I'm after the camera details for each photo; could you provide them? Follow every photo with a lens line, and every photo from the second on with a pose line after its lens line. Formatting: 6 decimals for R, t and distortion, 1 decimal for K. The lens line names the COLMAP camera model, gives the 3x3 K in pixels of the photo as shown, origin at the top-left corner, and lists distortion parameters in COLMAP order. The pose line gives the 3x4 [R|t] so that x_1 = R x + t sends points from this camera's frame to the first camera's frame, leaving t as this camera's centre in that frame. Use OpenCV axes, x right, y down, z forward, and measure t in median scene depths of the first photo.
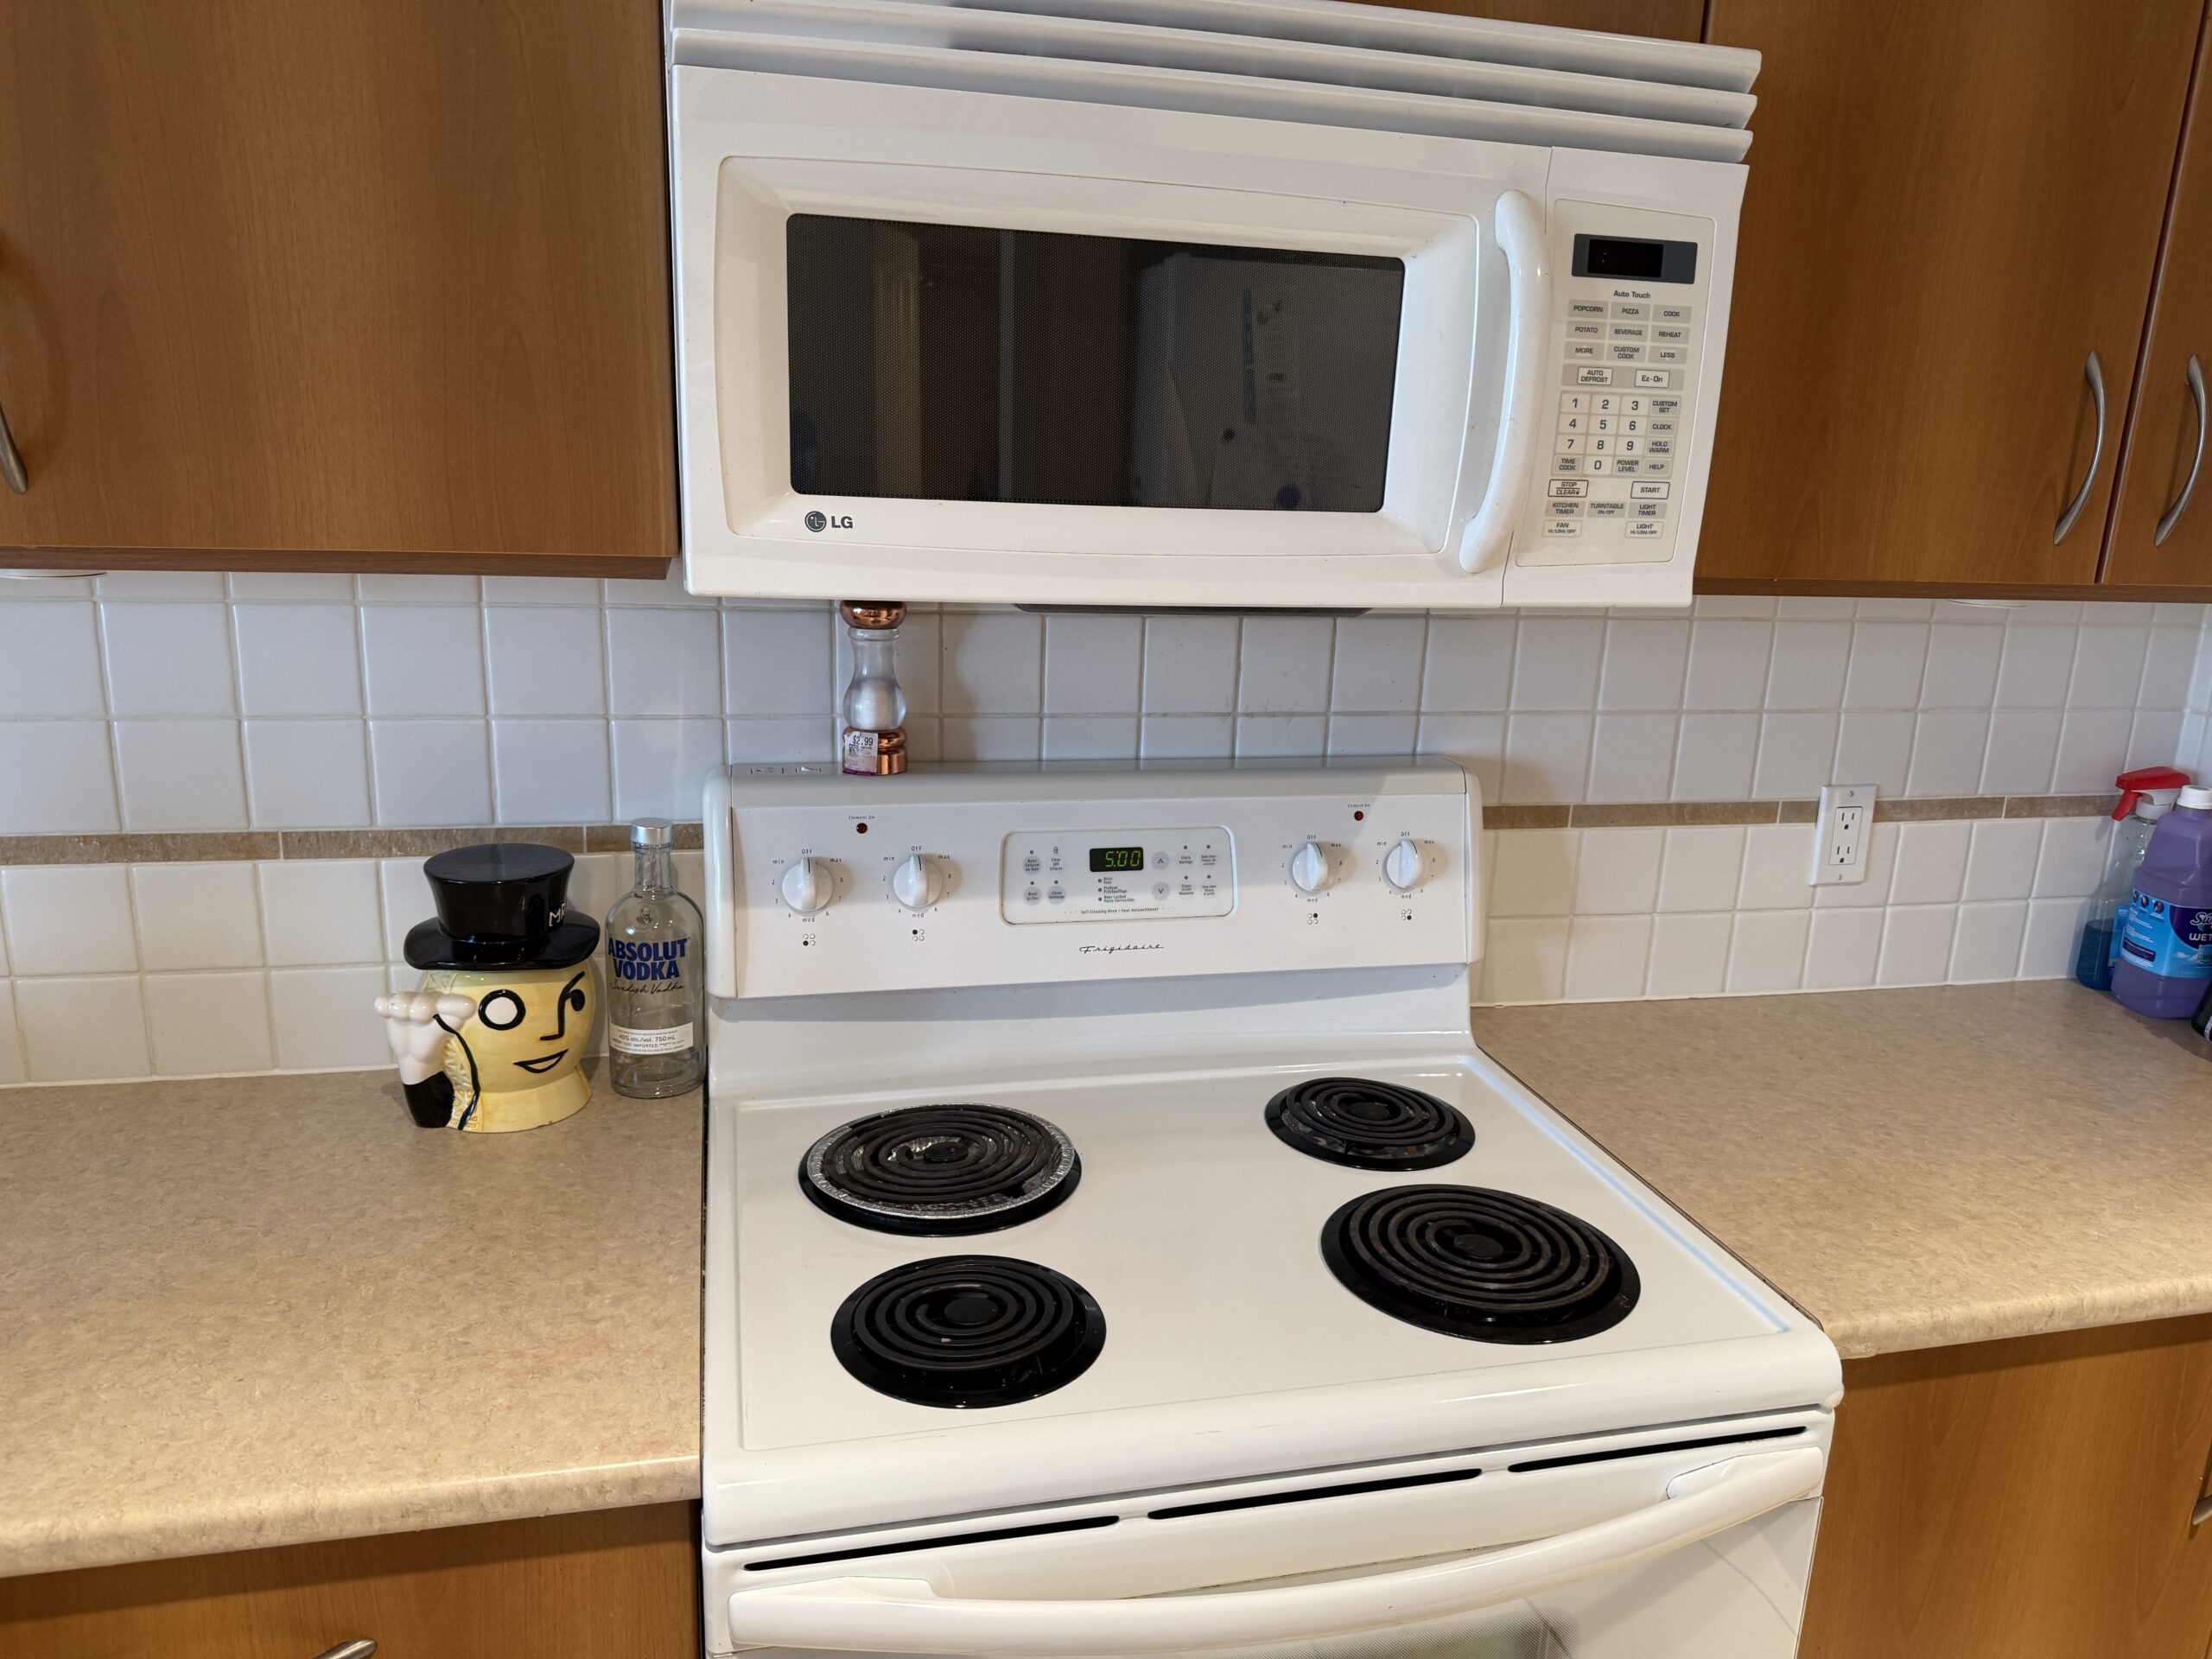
lens RADIAL K [[1575.3, 0, 1115.9], [0, 1575.3, 846.8], [0, 0, 1]] dist [0.105035, -0.165256]
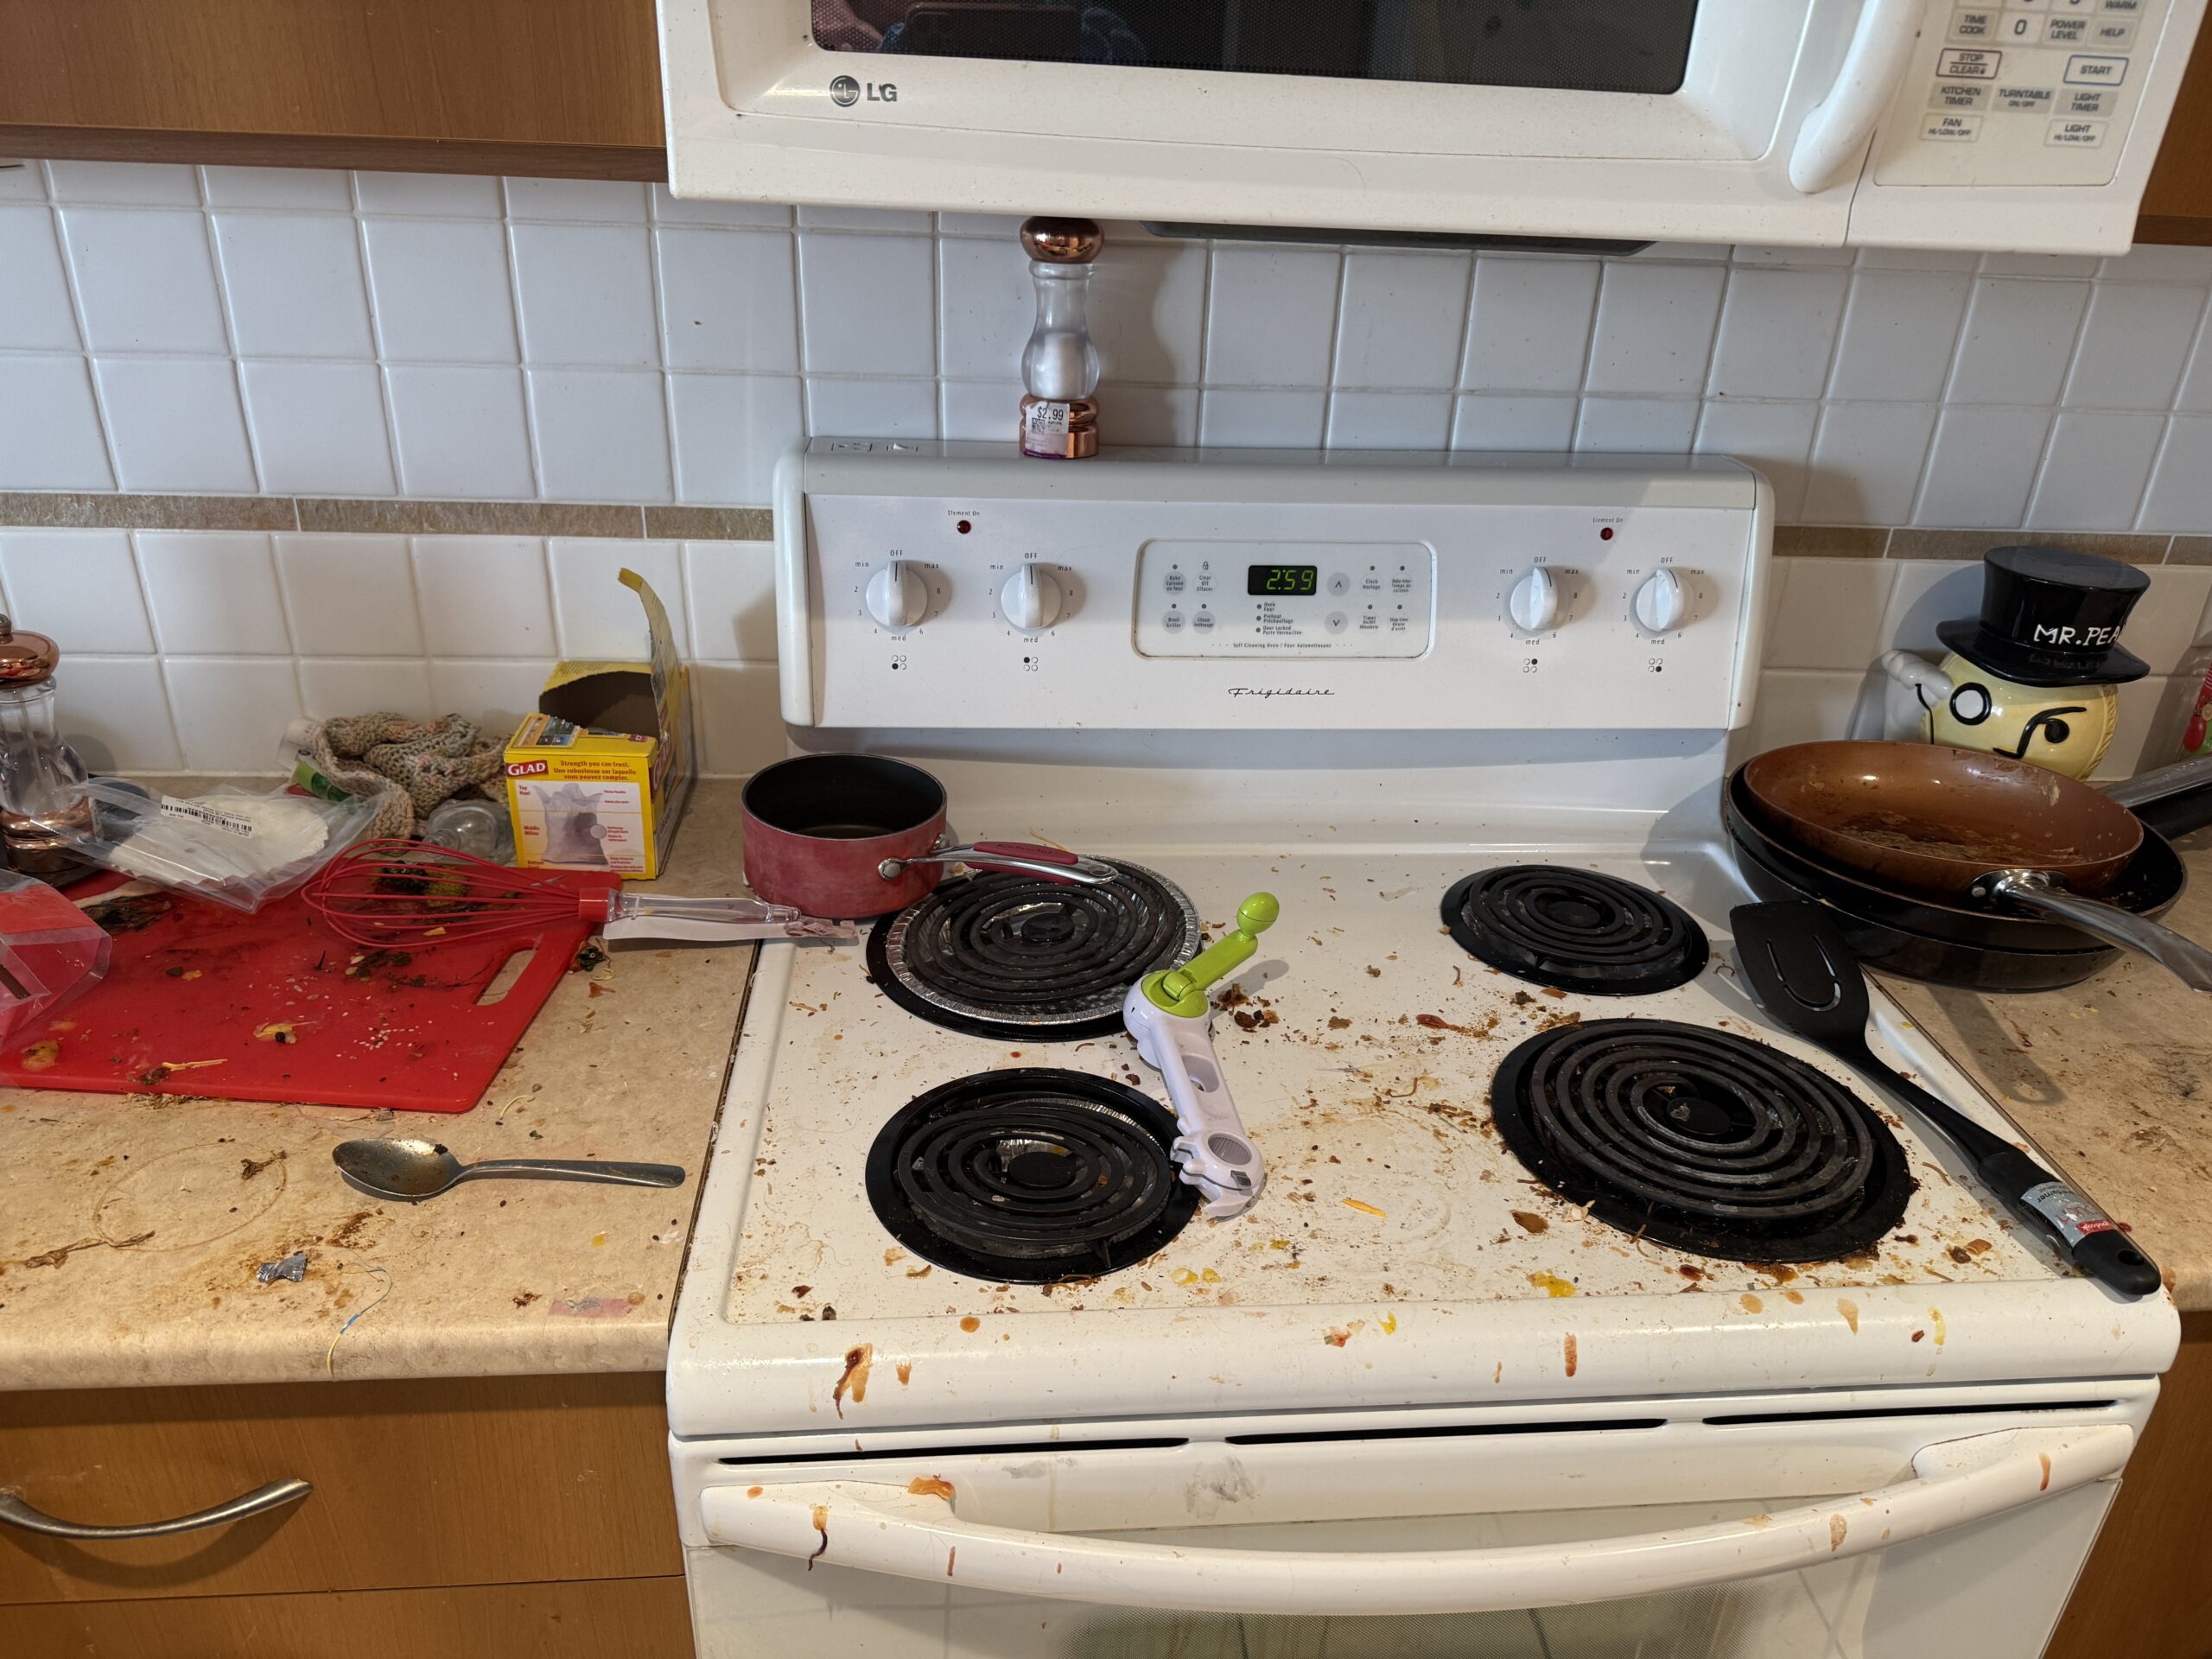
lens RADIAL K [[1575.3, 0, 1115.9], [0, 1575.3, 846.8], [0, 0, 1]] dist [0.105035, -0.165256]
pose [[0.988132, 0.072253, -0.135551, 0.037348], [-0.043731, 0.978272, 0.202663, -0.019471], [0.147249, -0.194330, 0.969821, 0.199966]]
